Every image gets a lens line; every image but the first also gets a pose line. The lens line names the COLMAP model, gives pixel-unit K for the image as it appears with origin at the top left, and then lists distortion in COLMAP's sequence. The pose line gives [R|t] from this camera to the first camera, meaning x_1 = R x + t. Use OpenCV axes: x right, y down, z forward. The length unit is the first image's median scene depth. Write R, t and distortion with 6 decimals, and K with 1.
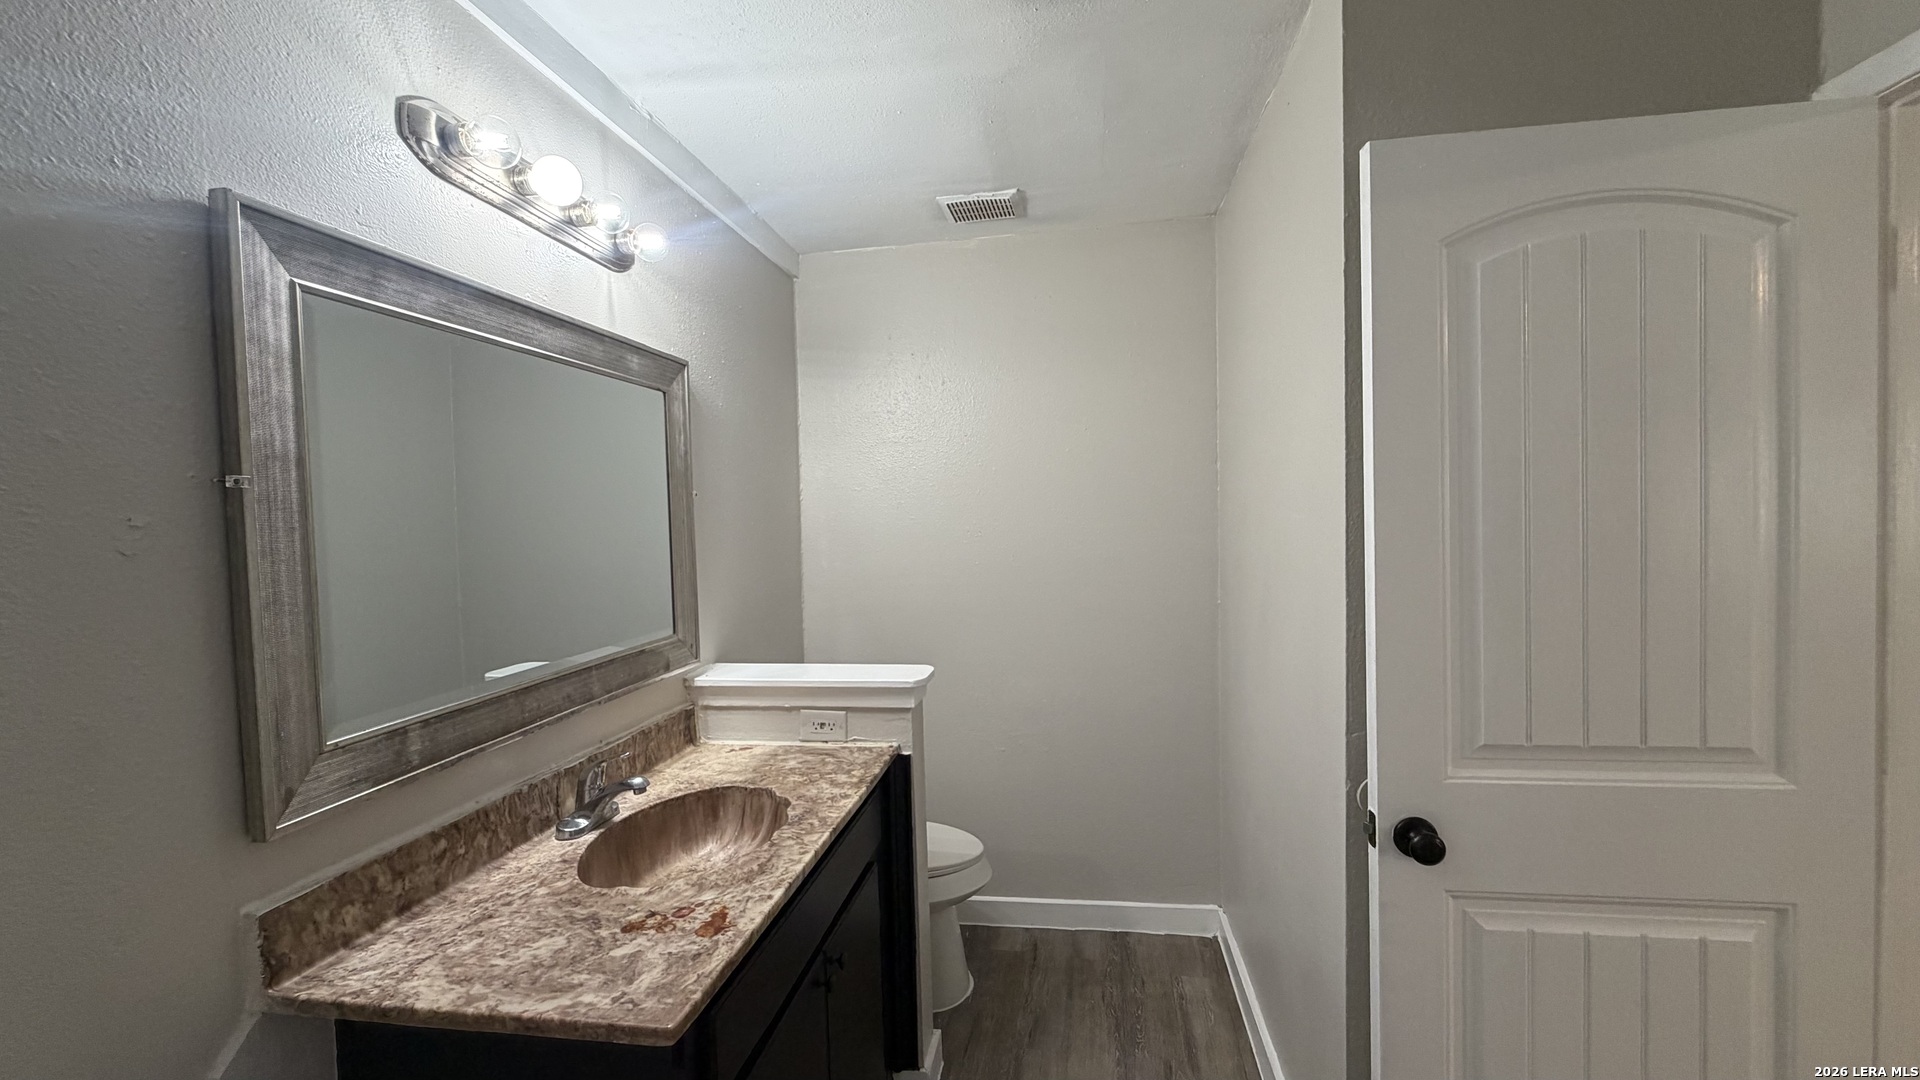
lens RADIAL K [[770.9, 0, 960.0], [0, 770.9, 540.0], [0, 0, 1]] dist [0.001102, 0.000839]
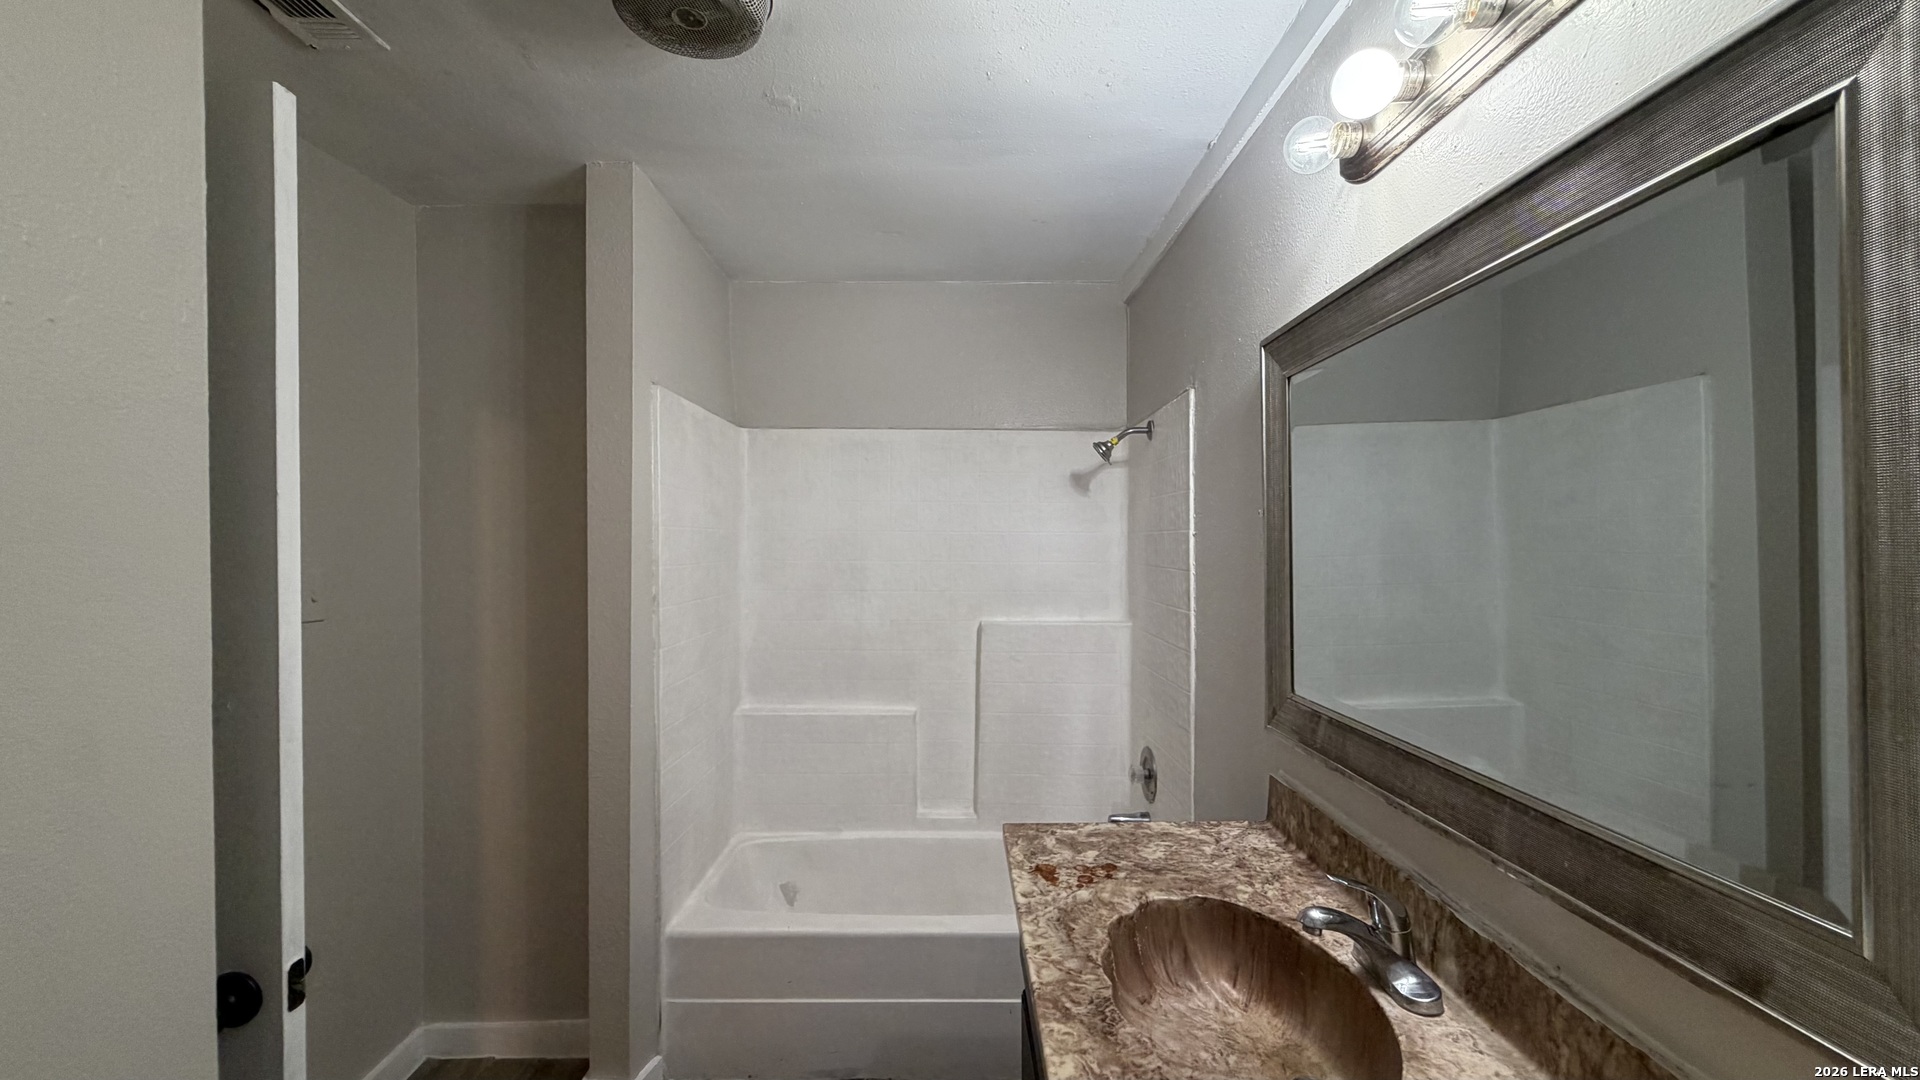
lens RADIAL K [[770.9, 0, 960.0], [0, 770.9, 540.0], [0, 0, 1]] dist [0.001102, 0.000839]
pose [[-0.986213, 0.036255, -0.161461, 0.000196], [0.031469, 0.998989, 0.032103, -0.077309], [0.162462, 0.026580, -0.986357, 2.115158]]
